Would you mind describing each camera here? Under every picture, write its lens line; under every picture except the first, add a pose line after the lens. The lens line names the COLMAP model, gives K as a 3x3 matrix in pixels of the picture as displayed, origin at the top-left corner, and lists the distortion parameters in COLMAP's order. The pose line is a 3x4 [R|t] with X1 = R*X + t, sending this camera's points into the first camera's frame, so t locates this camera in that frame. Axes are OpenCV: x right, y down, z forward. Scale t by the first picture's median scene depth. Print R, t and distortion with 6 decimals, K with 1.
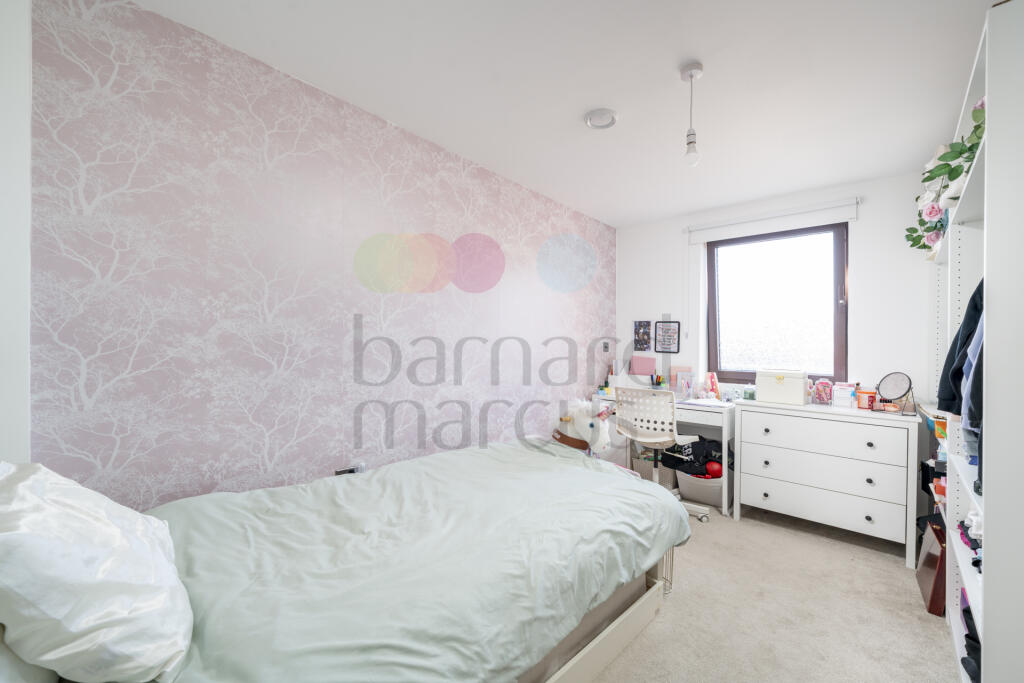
lens RADIAL K [[421.1, 0, 513.0], [0, 421.1, 357.9], [0, 0, 1]] dist [0.001309, 0.000766]
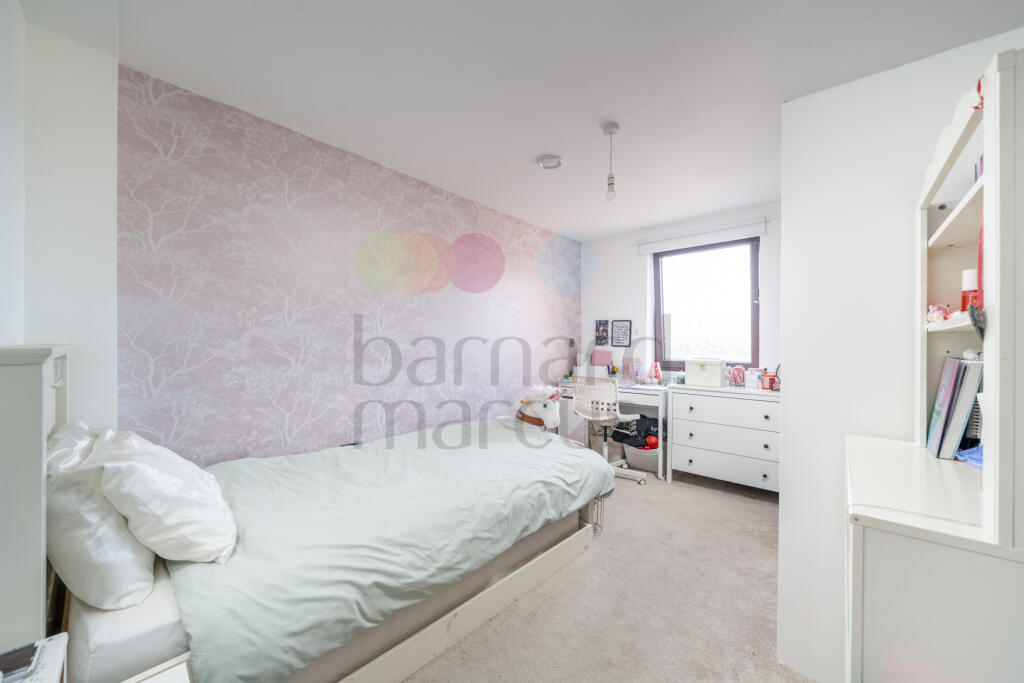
lens RADIAL K [[370.5, 0, 495.3], [0, 370.5, 342.6], [0, 0, 1]] dist [-0.000606, -0.000178]
pose [[0.999633, -0.019023, -0.019300, 0.074600], [0.018416, 0.999345, -0.031158, 0.005317], [0.019880, 0.030791, 0.999328, -0.119385]]
